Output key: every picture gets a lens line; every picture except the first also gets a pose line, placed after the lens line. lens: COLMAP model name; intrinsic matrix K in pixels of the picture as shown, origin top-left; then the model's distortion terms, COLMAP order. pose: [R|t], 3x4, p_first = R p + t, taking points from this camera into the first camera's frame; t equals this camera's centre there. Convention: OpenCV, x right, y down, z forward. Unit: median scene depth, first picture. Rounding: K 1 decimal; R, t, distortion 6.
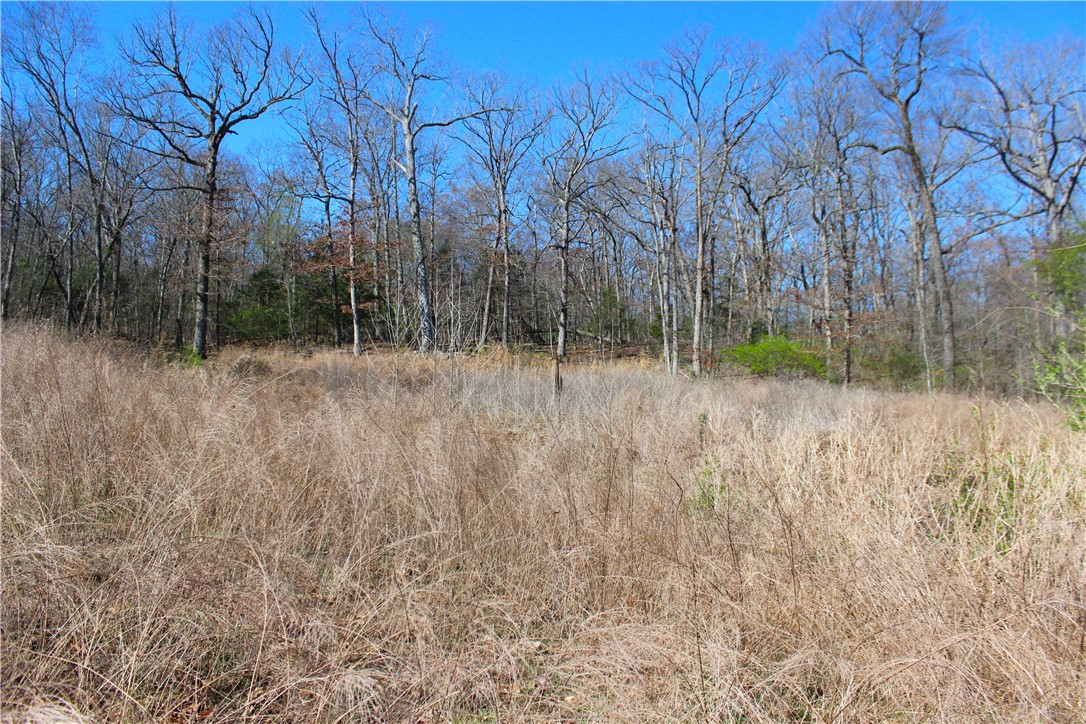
lens RADIAL K [[901.7, 0, 546.4], [0, 901.7, 349.8], [0, 0, 1]] dist [-0.155532, 0.136294]
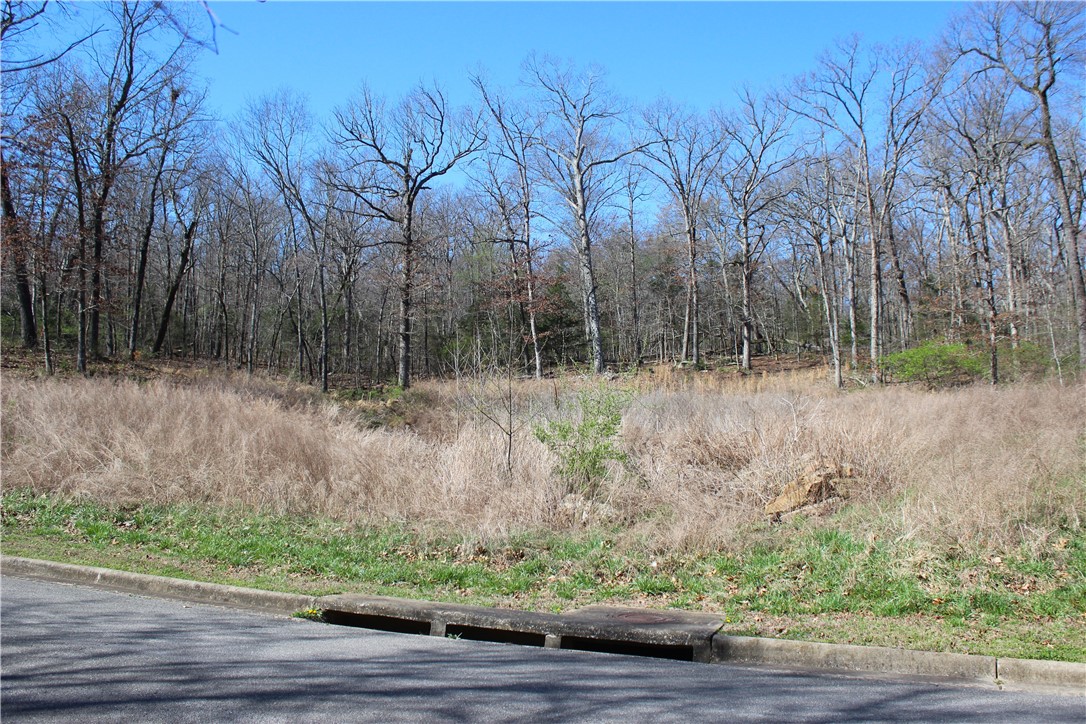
lens RADIAL K [[1032.5, 0, 549.7], [0, 1032.5, 347.4], [0, 0, 1]] dist [-0.139317, 0.152802]
pose [[0.950308, -0.057405, -0.305972, 0.195723], [0.053689, 0.998346, -0.020553, -0.006531], [0.306646, 0.003104, 0.951819, -0.219303]]
